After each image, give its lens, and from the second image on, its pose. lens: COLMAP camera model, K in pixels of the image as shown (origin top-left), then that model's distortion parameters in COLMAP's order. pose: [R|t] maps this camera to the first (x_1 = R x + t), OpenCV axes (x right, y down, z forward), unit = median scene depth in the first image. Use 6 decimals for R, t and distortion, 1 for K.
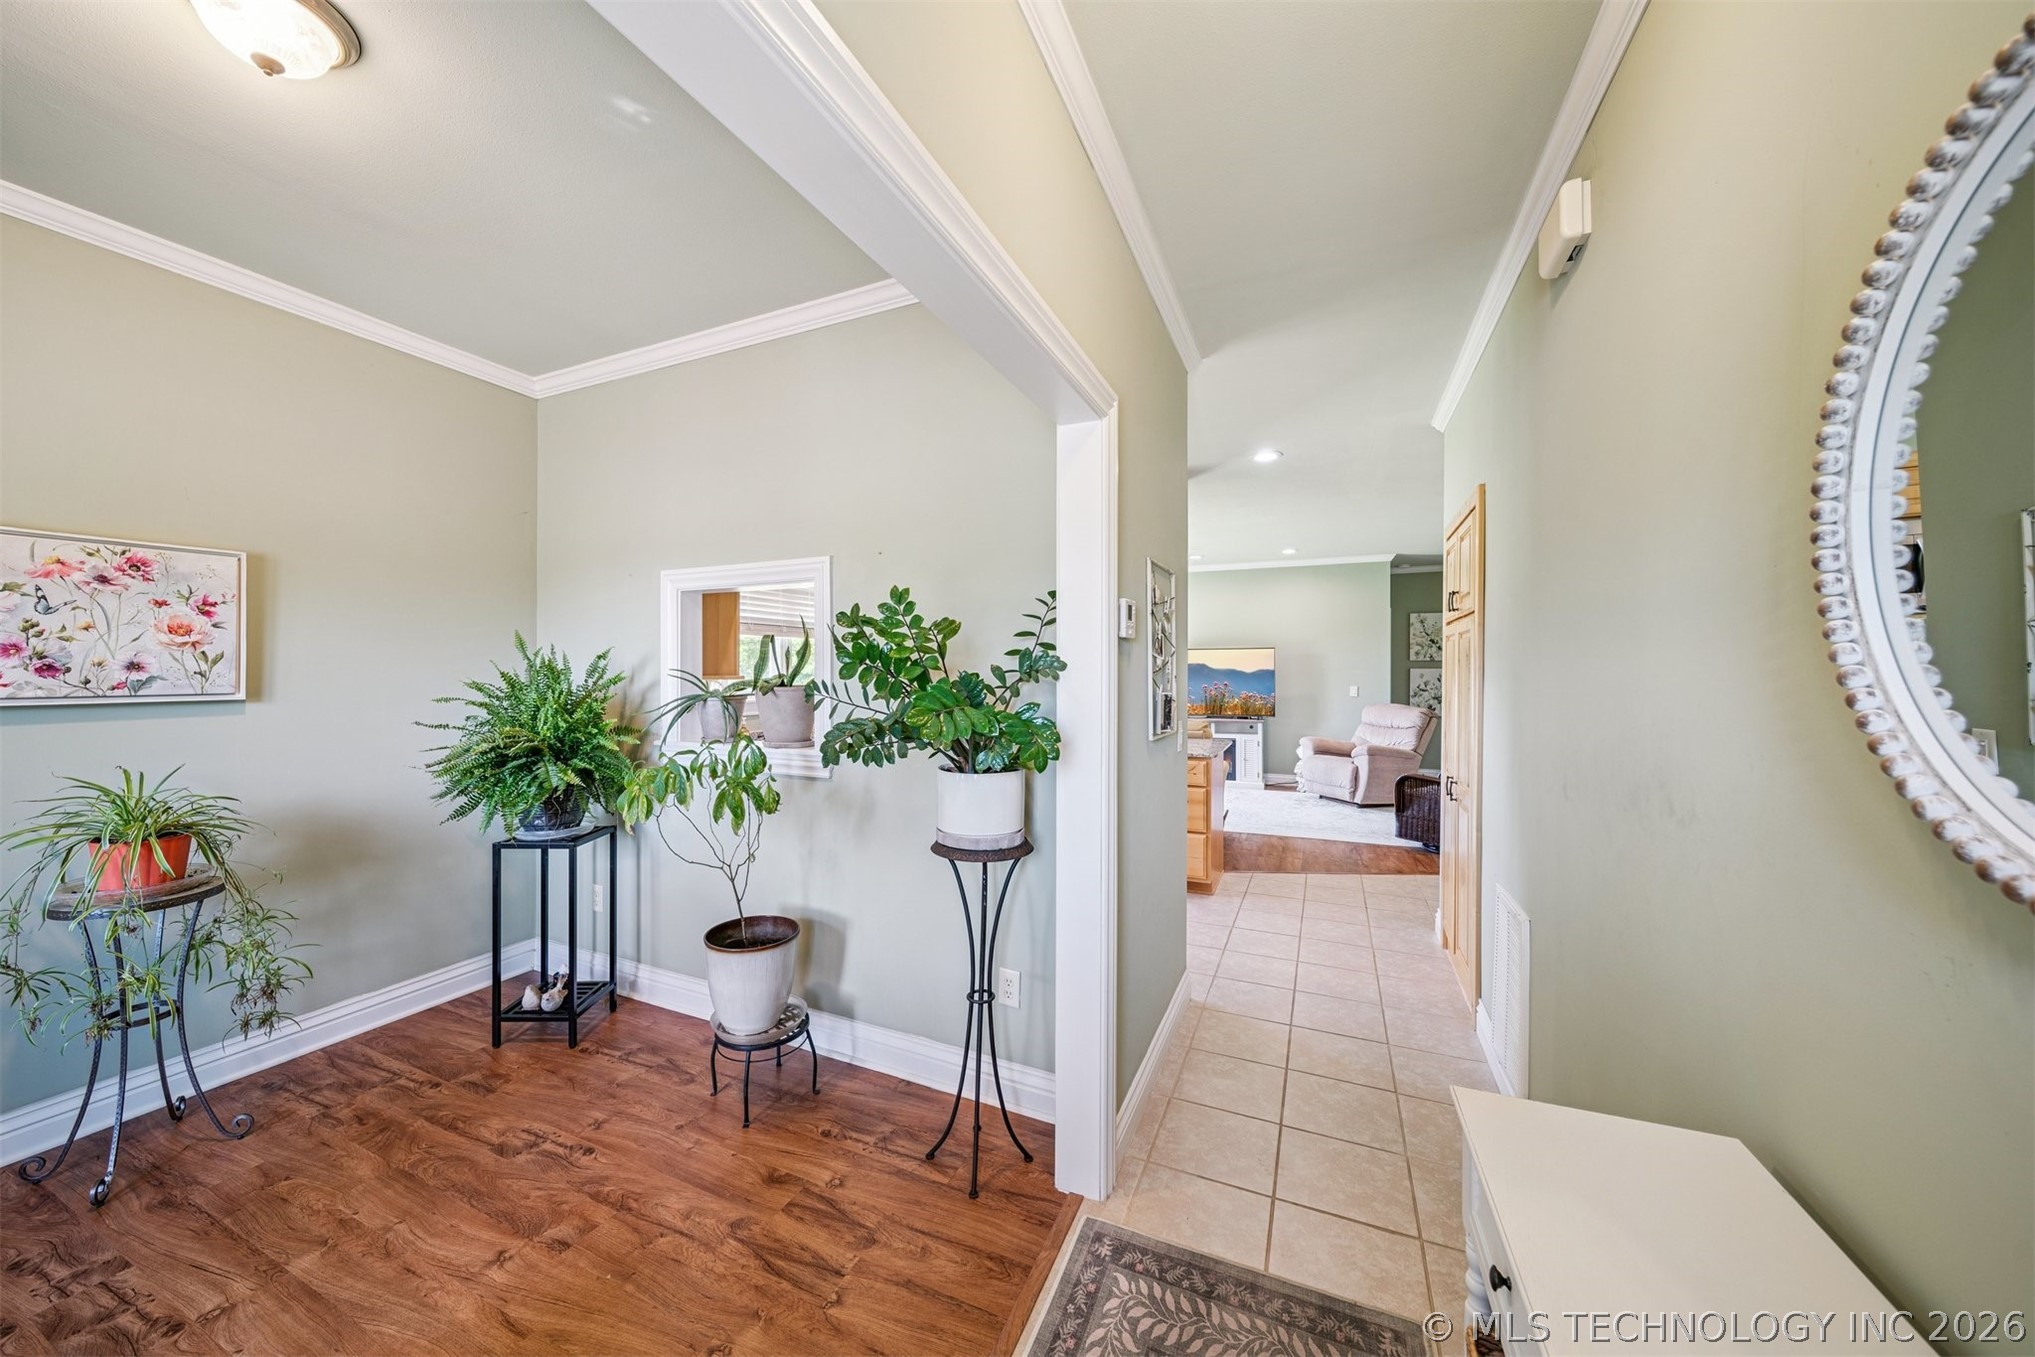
lens RADIAL K [[714.3, 0, 1010.2], [0, 714.3, 669.6], [0, 0, 1]] dist [0.000854, -0.001185]
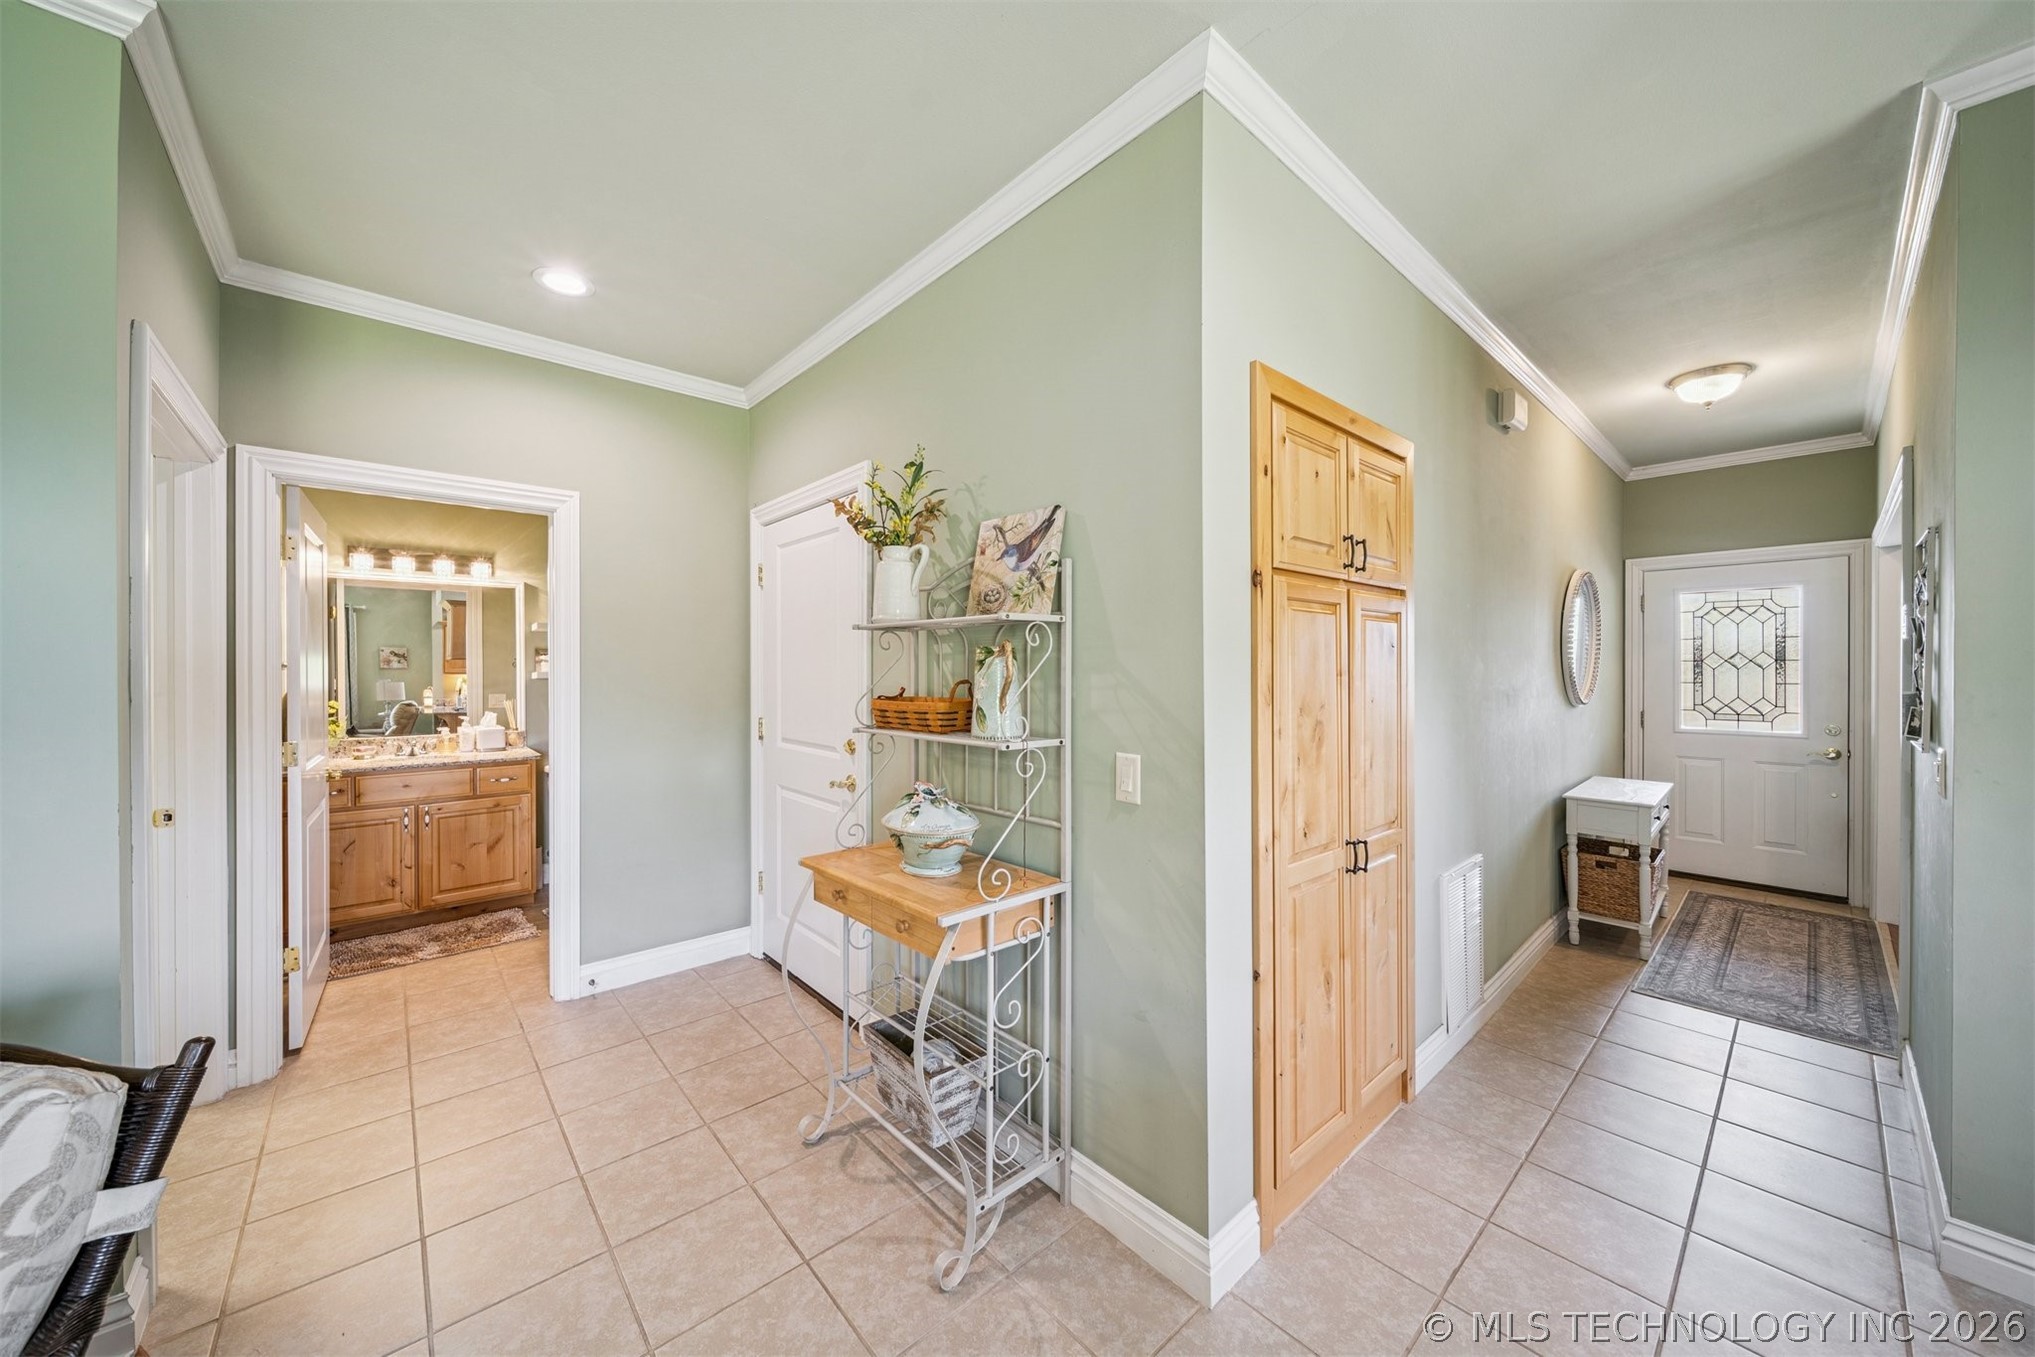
lens RADIAL K [[714.3, 0, 1002.9], [0, 714.3, 672.2], [0, 0, 1]] dist [0.000854, -0.001185]
pose [[-0.906948, -0.001998, 0.421238, 0.929688], [-0.000454, 0.999993, 0.003766, 0.005674], [-0.421243, 0.003224, -0.906942, 2.474416]]
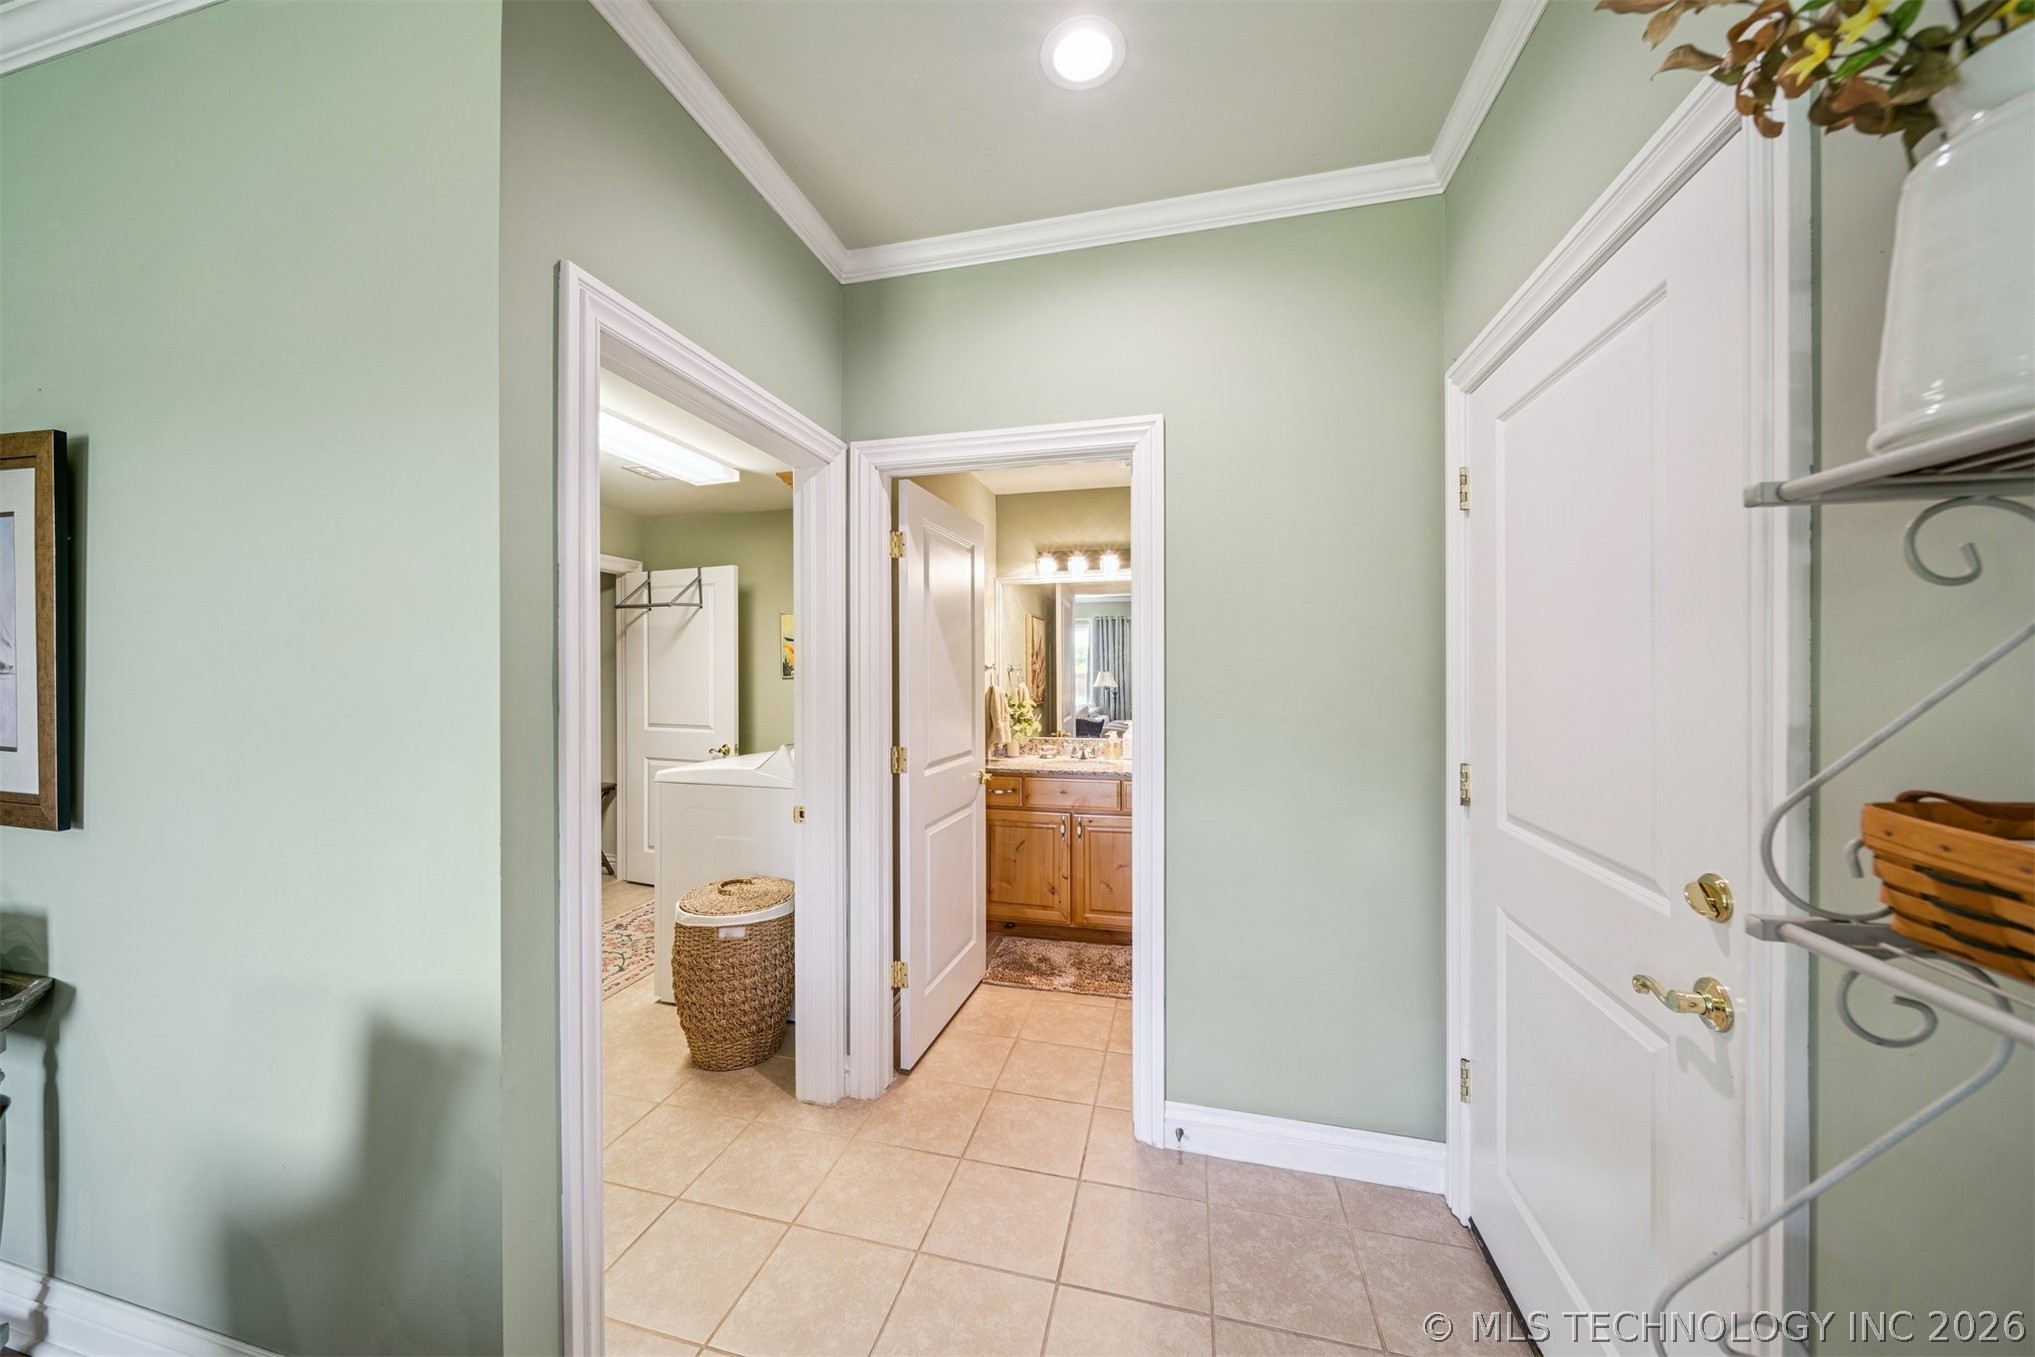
lens RADIAL K [[714.3, 0, 997.5], [0, 714.3, 669.9], [0, 0, 1]] dist [0.000854, -0.001185]
pose [[-0.159678, 0.000318, 0.987169, 1.348658], [0.000806, 1.000000, -0.000192, 0.004161], [-0.987169, 0.000765, -0.159679, 1.937955]]
